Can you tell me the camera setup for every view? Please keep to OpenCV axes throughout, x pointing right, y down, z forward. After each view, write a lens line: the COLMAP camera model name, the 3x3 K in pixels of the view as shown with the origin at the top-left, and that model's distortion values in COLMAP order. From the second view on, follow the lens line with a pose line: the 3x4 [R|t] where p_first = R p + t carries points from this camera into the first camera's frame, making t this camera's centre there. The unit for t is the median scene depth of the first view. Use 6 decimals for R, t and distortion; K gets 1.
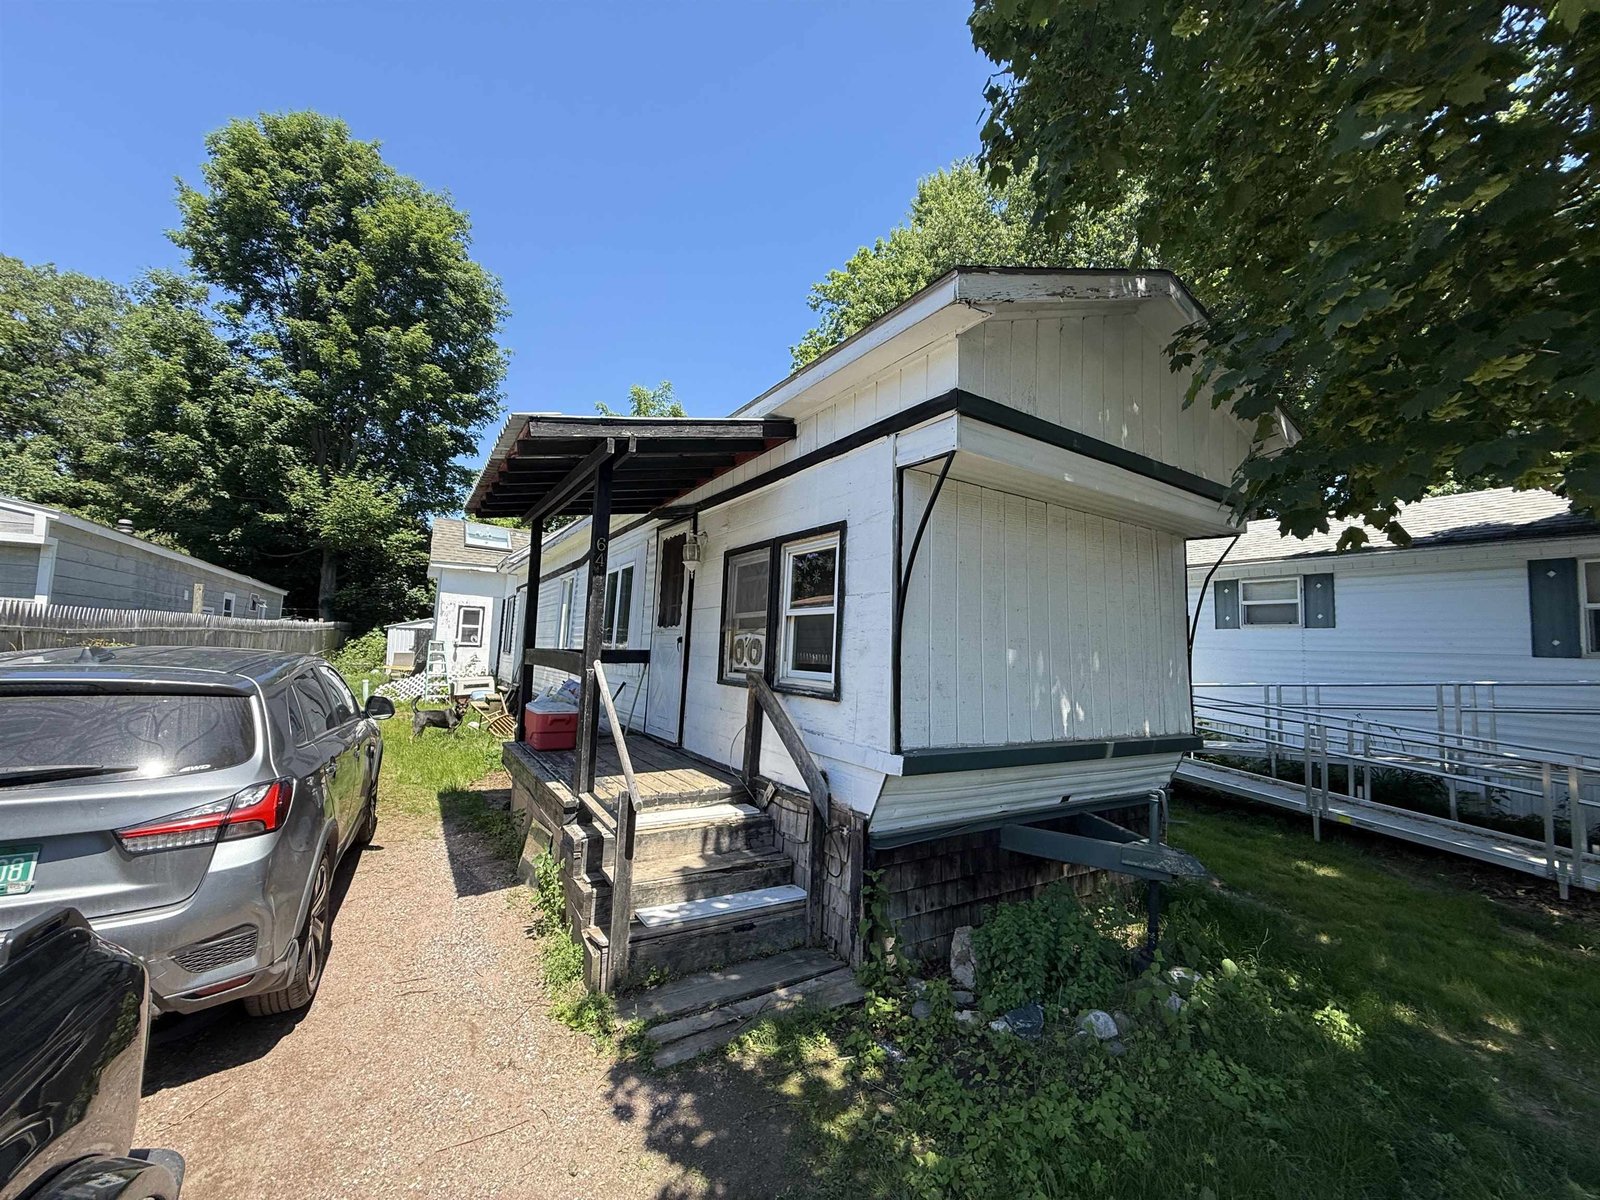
lens RADIAL K [[637.0, 0, 795.9], [0, 637.0, 593.3], [0, 0, 1]] dist [-0.001669, 0.000030]
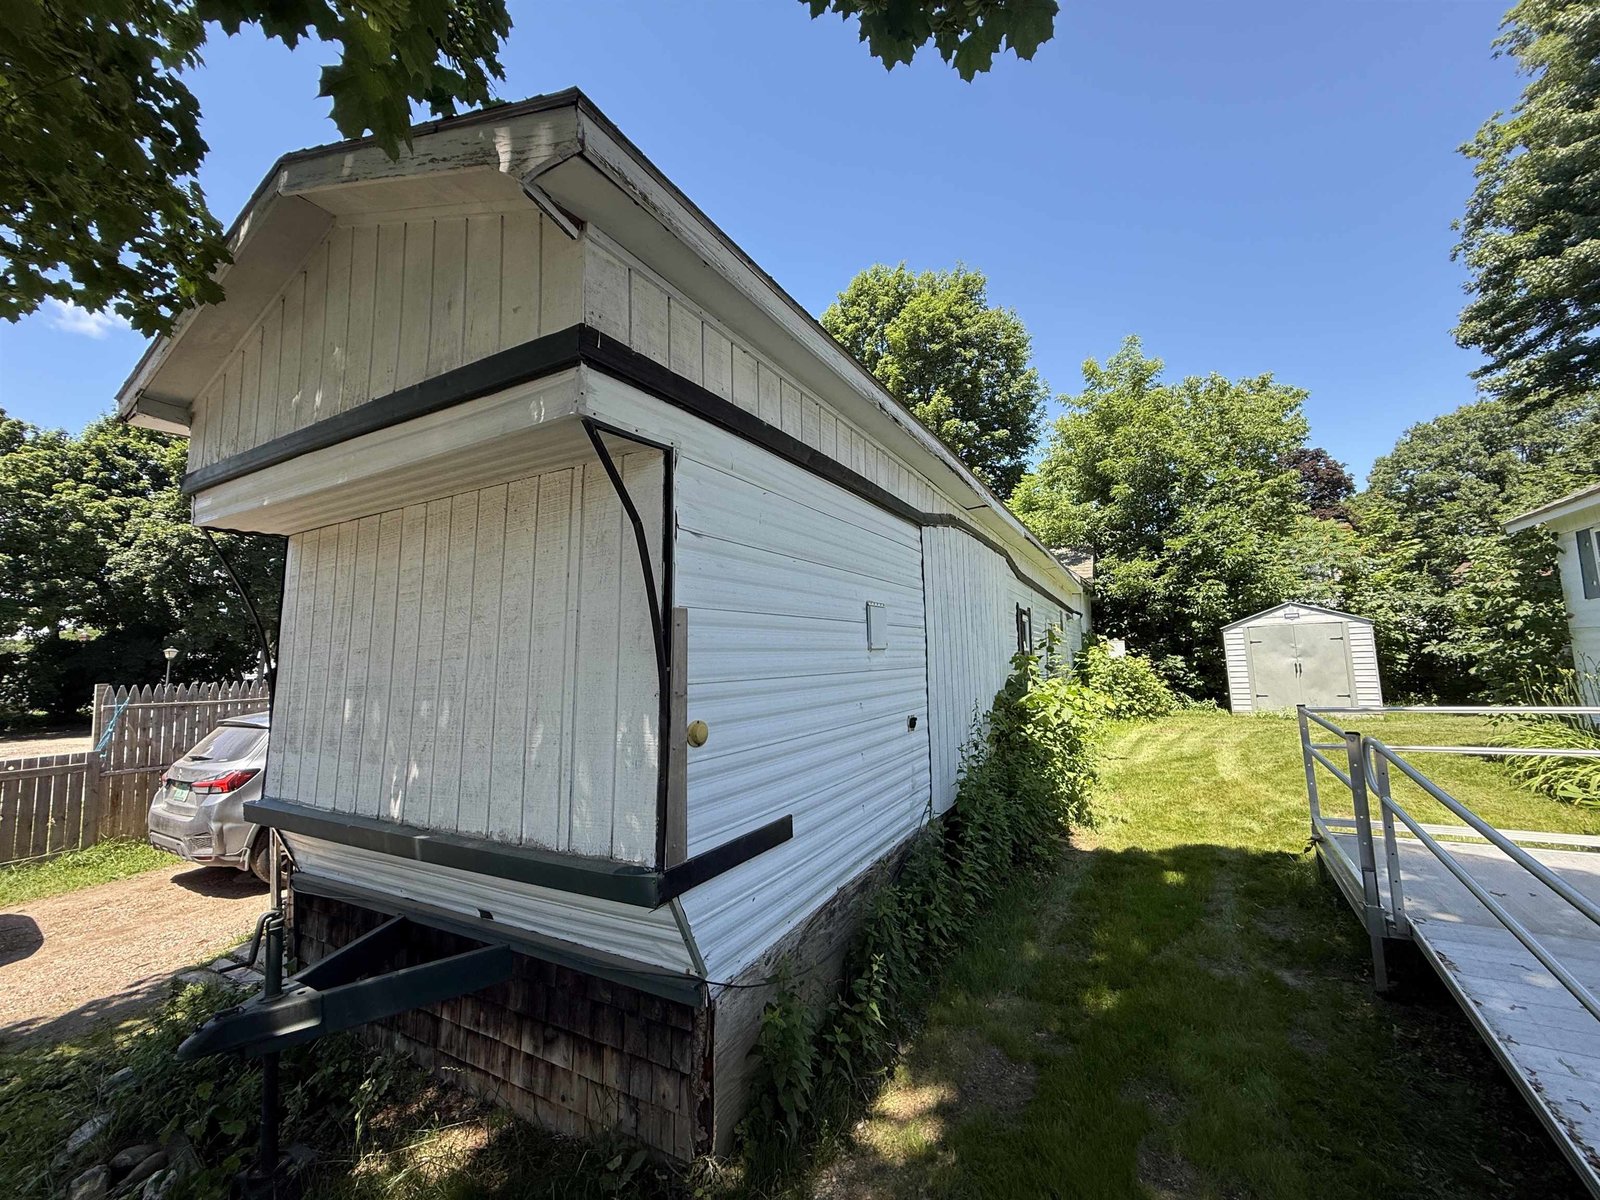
lens RADIAL K [[637.0, 0, 795.9], [0, 637.0, 593.3], [0, 0, 1]] dist [-0.001669, 0.000030]
pose [[0.479487, -0.142003, -0.865984, 1.112359], [0.119967, 0.988163, -0.095613, 0.086151], [0.869310, -0.058044, 0.490847, 0.901752]]
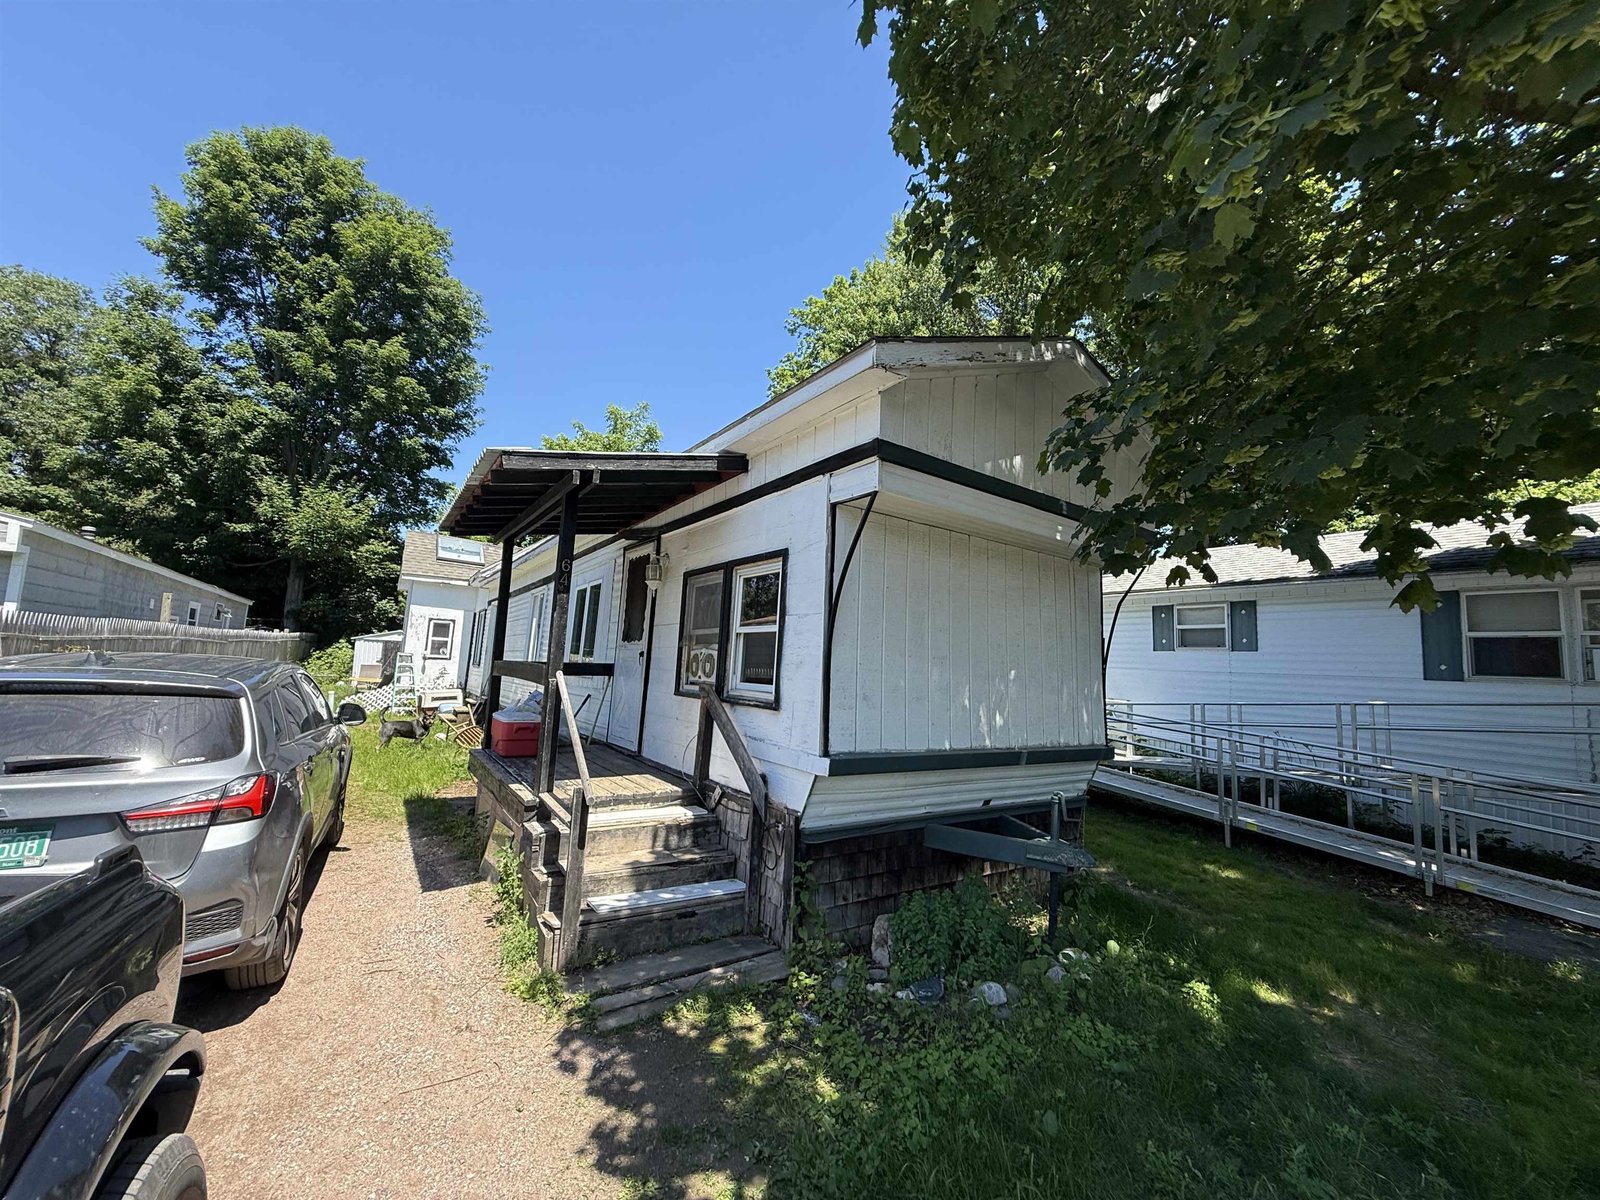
lens RADIAL K [[637.0, 0, 795.9], [0, 637.0, 593.3], [0, 0, 1]] dist [-0.001669, 0.000030]
pose [[0.999199, 0.016524, 0.036455, 0.042510], [-0.015511, 0.999490, -0.027907, -0.003390], [-0.036897, 0.027320, 0.998946, -0.091028]]
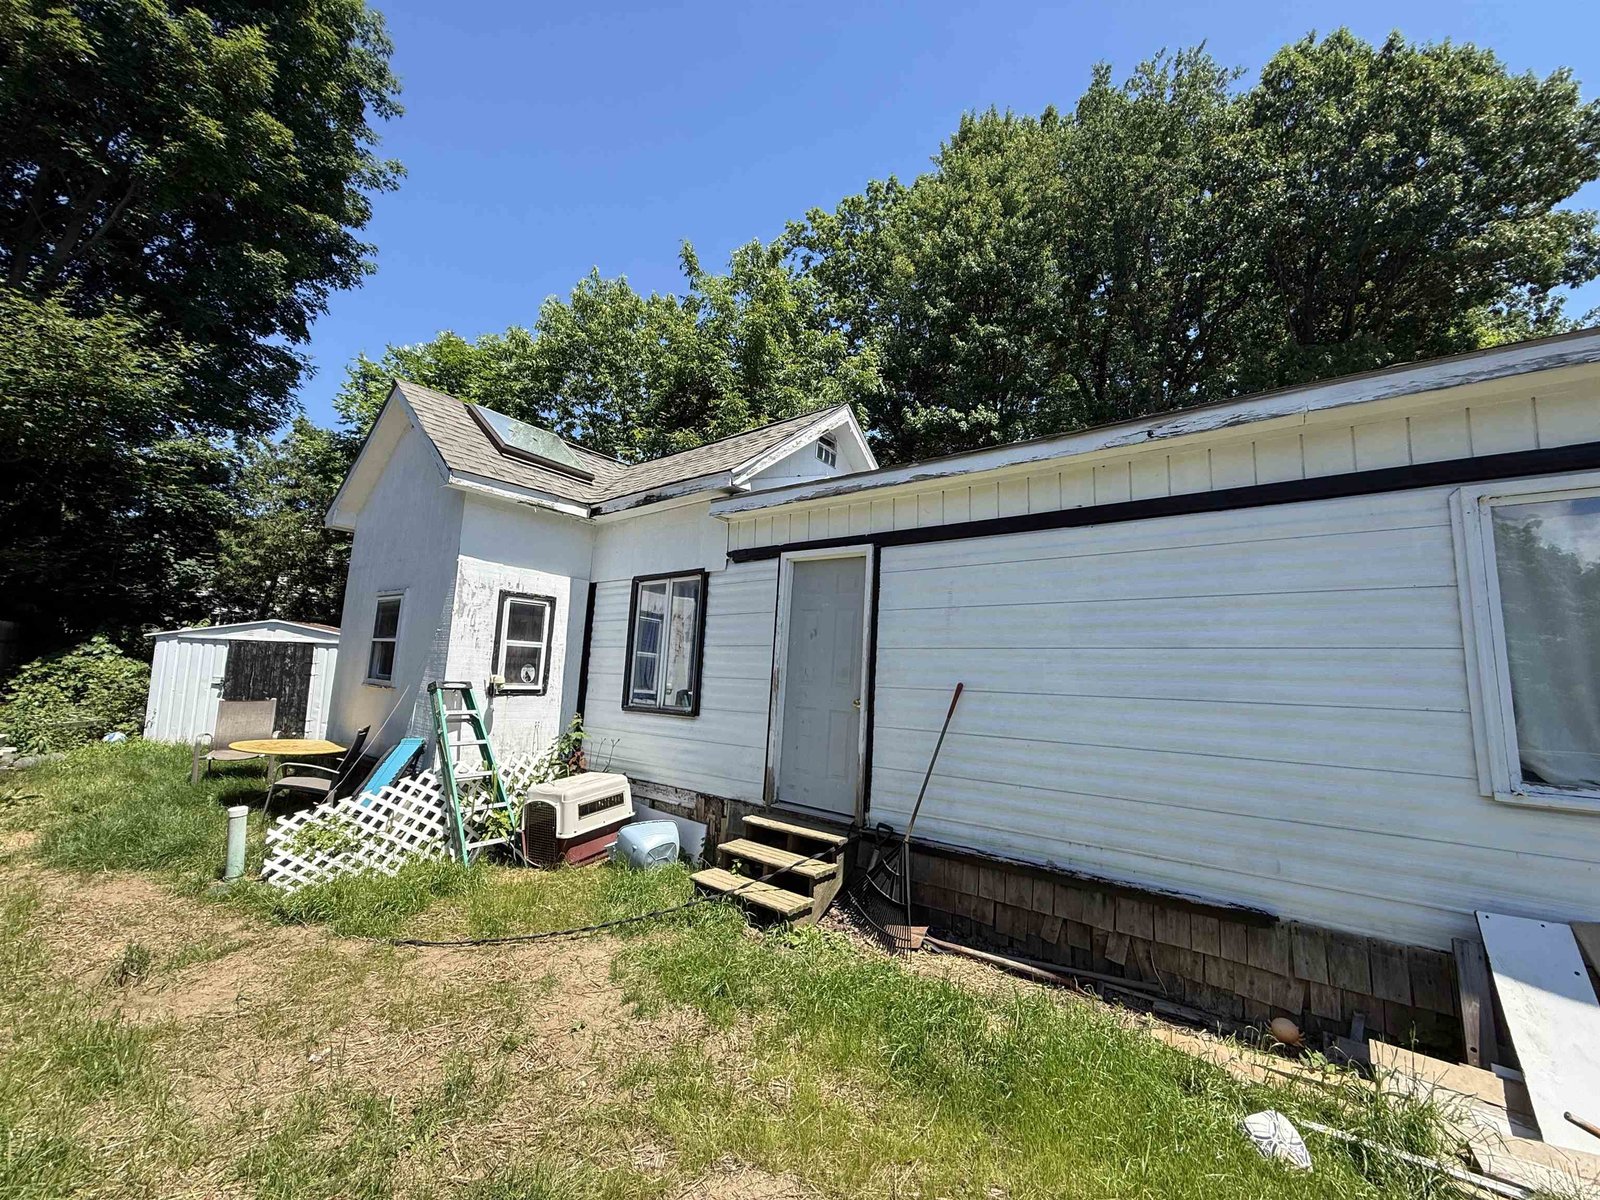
lens RADIAL K [[640.8, 0, 800.0], [0, 640.8, 600.0], [0, 0, 1]] dist [-0.000240, -0.000002]
pose [[0.938558, 0.051789, 0.341215, -1.677430], [-0.044259, 0.998575, -0.029822, 0.097934], [-0.342273, 0.012887, 0.939512, 1.917469]]
